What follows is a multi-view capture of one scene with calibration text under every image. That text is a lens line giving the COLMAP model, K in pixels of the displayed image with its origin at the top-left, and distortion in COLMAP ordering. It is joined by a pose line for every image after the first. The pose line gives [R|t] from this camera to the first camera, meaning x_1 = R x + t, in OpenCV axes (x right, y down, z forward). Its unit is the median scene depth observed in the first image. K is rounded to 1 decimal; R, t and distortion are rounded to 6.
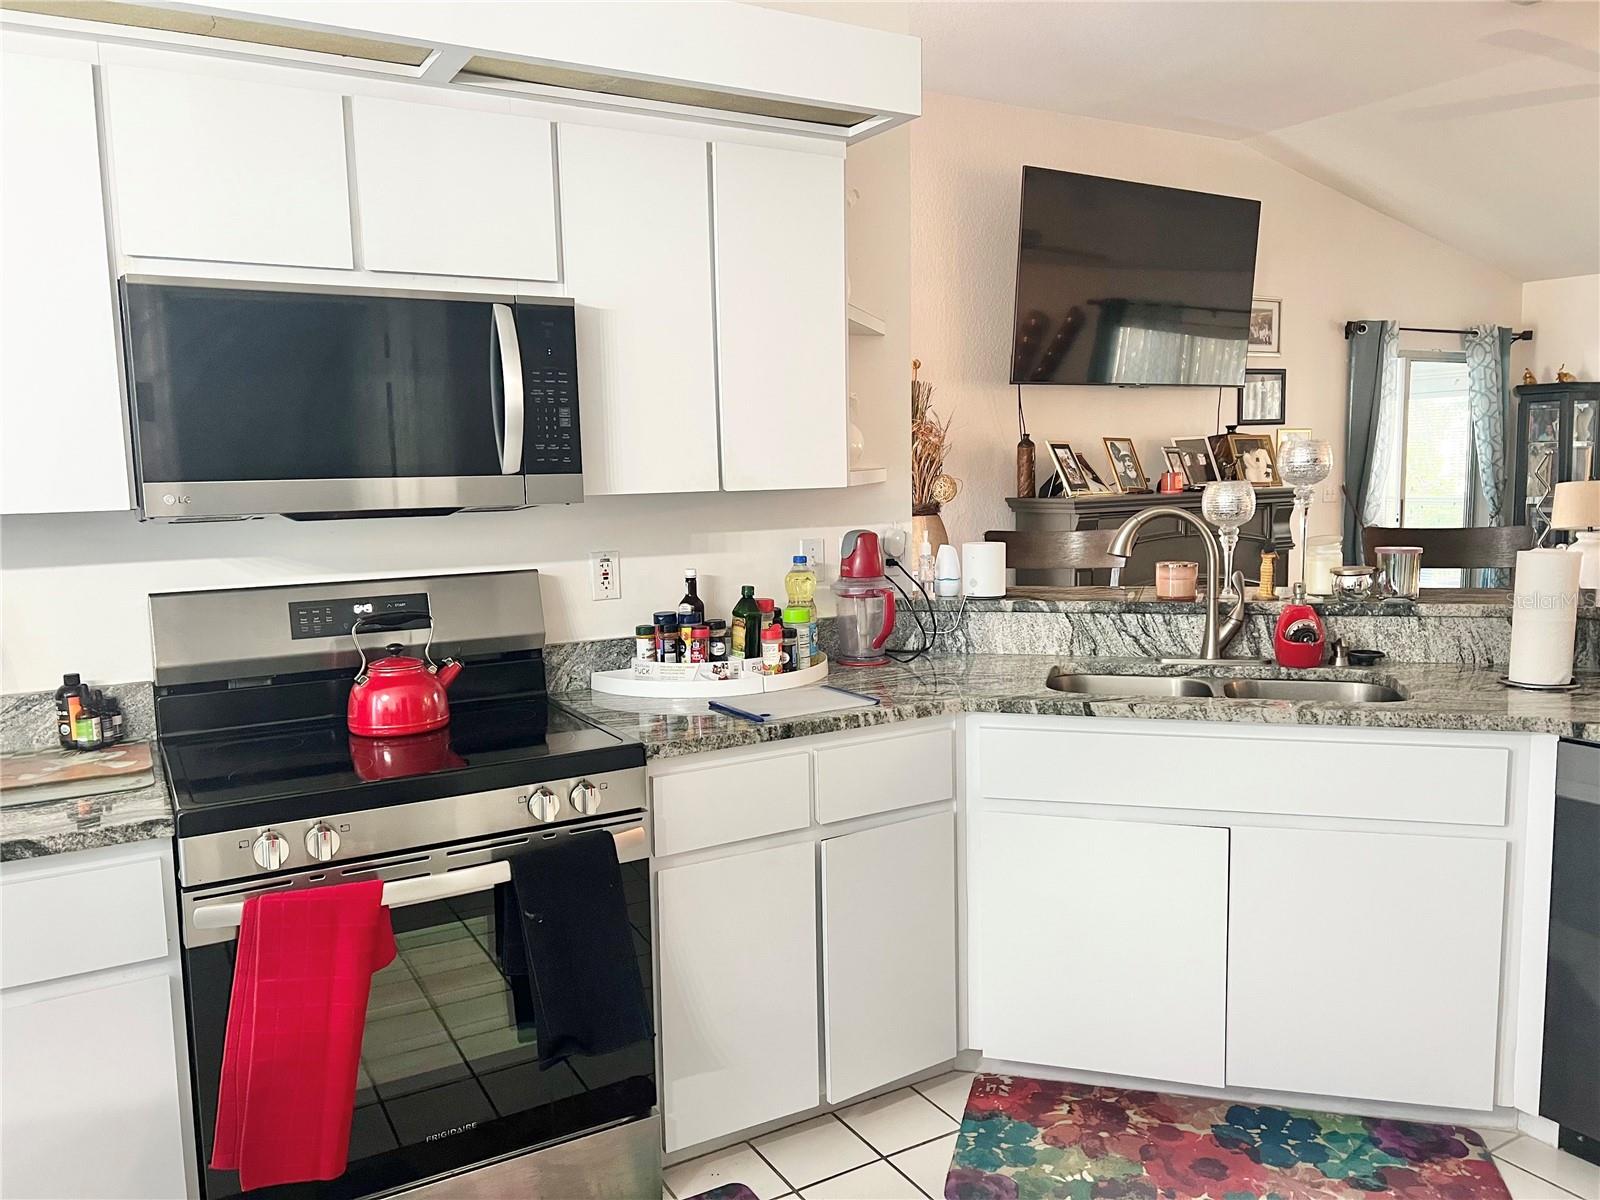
lens RADIAL K [[1207.0, 0, 802.9], [0, 1207.0, 598.8], [0, 0, 1]] dist [0.069429, -0.083206]
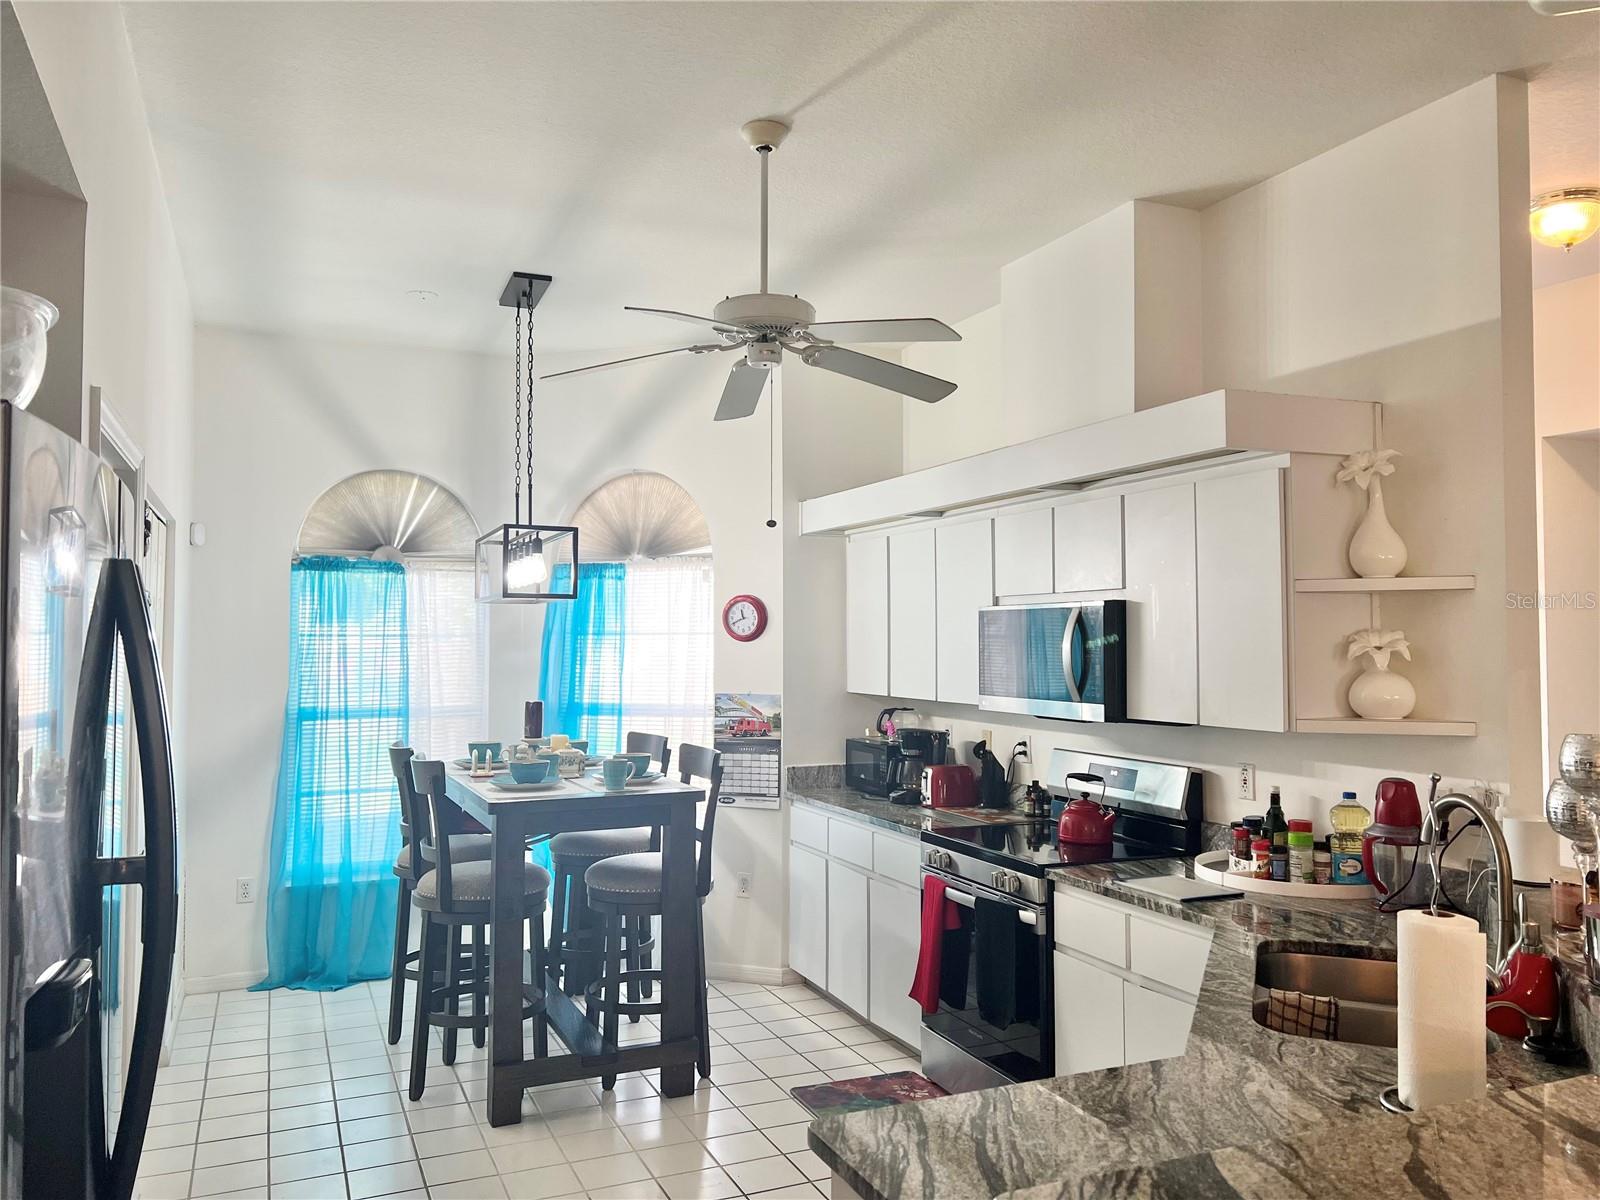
lens RADIAL K [[1207.0, 0, 808.4], [0, 1207.0, 595.5], [0, 0, 1]] dist [0.069429, -0.083206]
pose [[-0.110865, -0.018006, -0.993672, 1.520638], [-0.111774, 0.993718, -0.005537, -0.198682], [0.987530, 0.110453, -0.112181, 0.784353]]
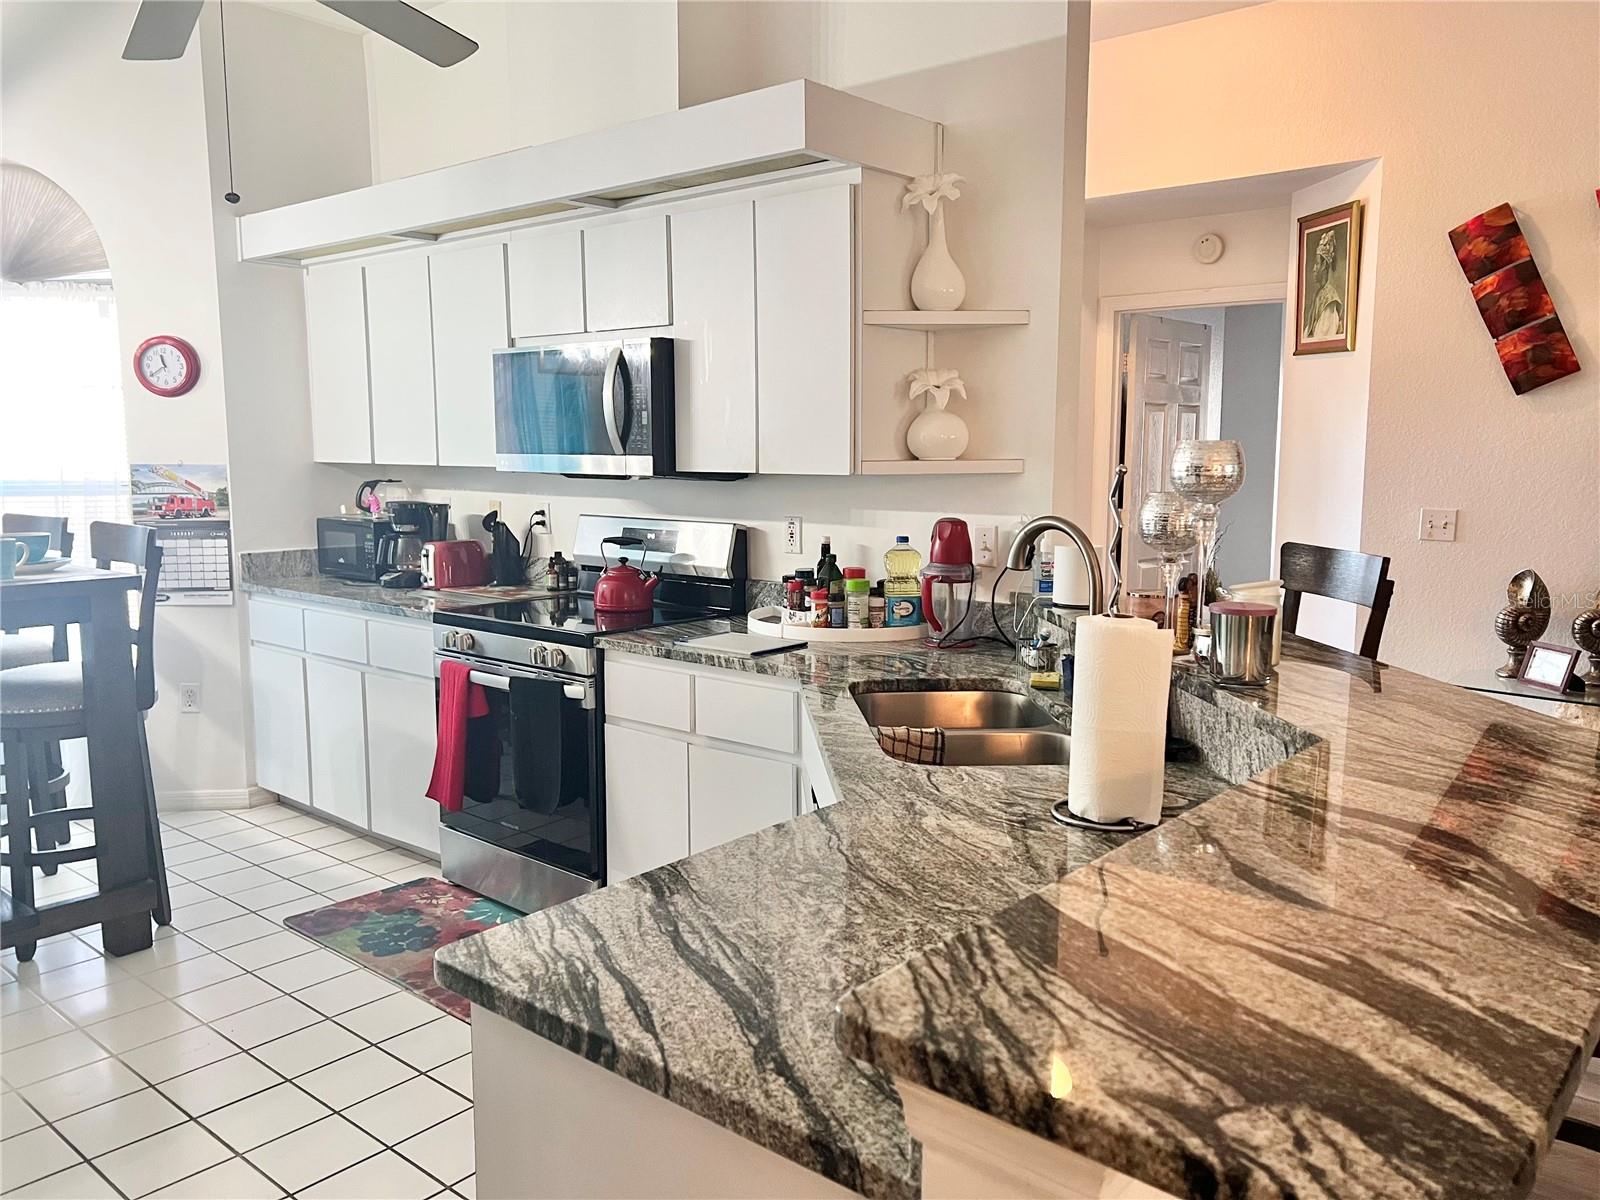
lens RADIAL K [[1207.0, 0, 820.4], [0, 1207.0, 600.9], [0, 0, 1]] dist [0.069429, -0.083206]
pose [[0.340304, 0.139561, -0.929901, 1.302830], [-0.115711, 0.987624, 0.105879, -0.109416], [0.933169, 0.071569, 0.352241, 0.695689]]
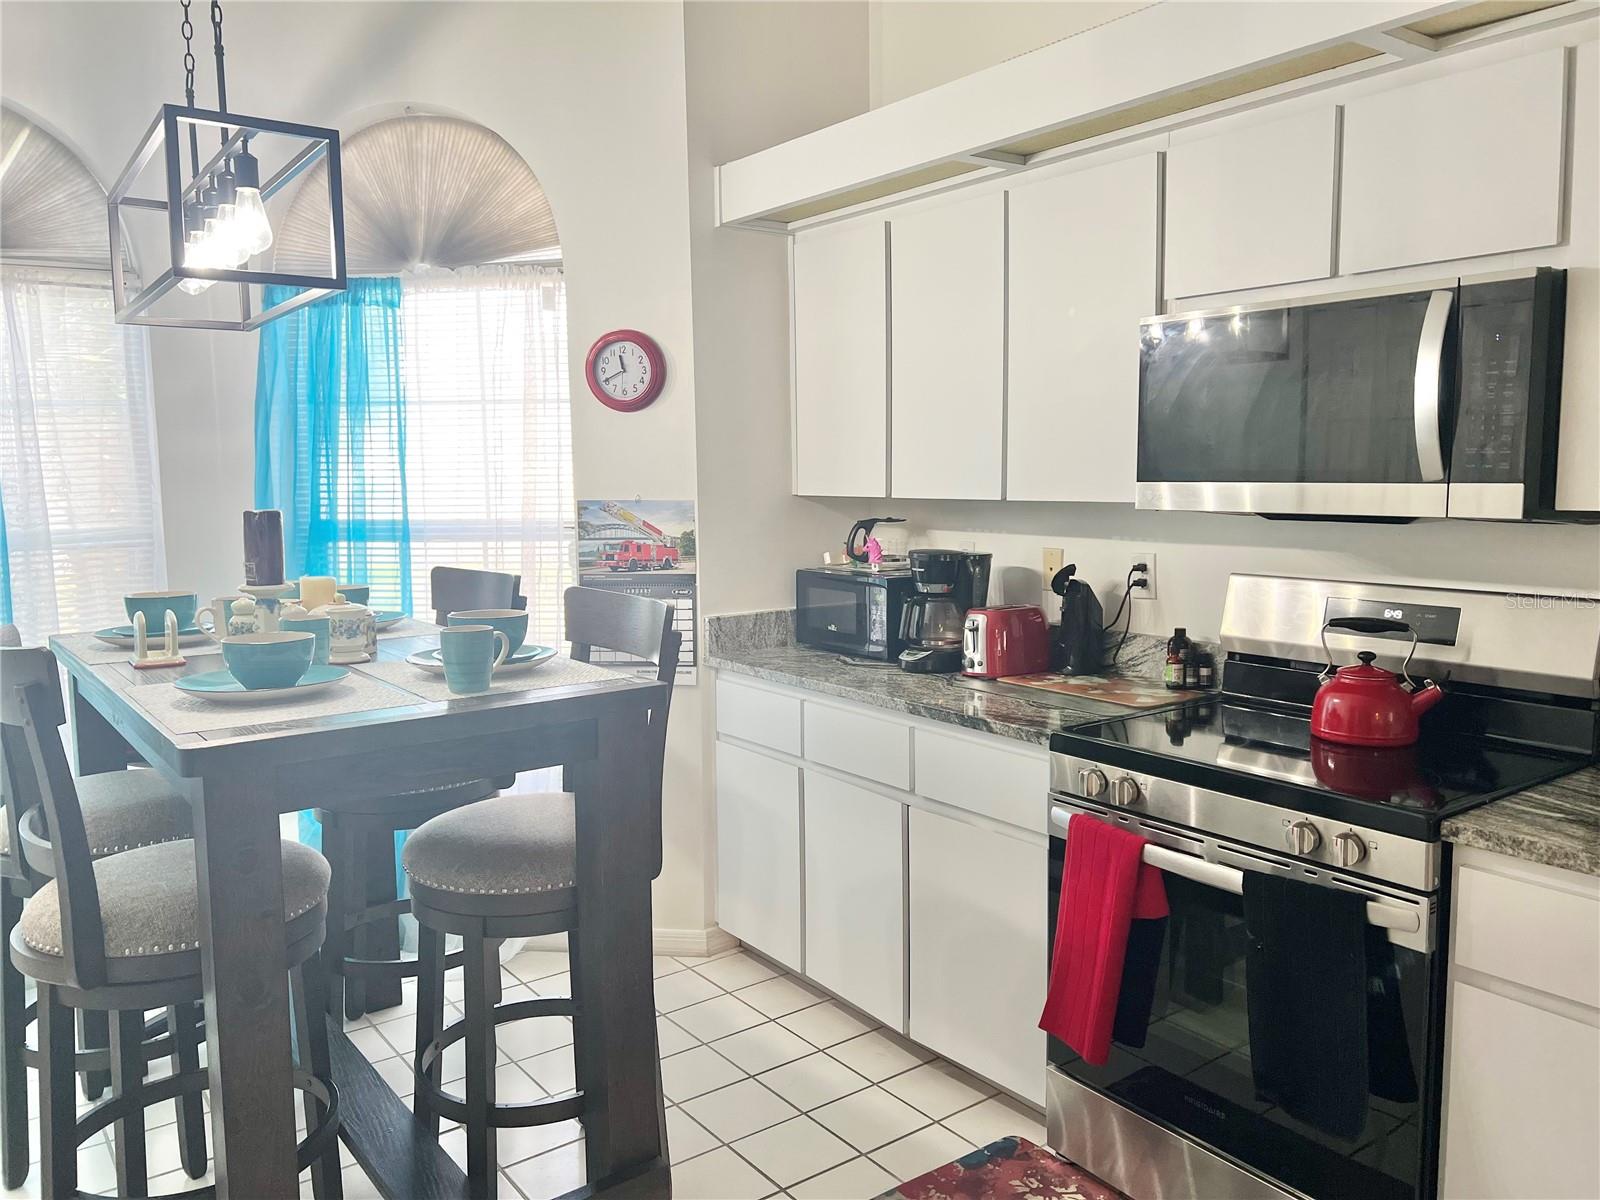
lens RADIAL K [[1207.0, 0, 806.3], [0, 1207.0, 604.1], [0, 0, 1]] dist [0.069429, -0.083206]
pose [[0.116161, 0.131731, -0.984456, 0.583348], [-0.105582, 0.987187, 0.119639, -0.071725], [0.987603, 0.090044, 0.128581, 0.435697]]
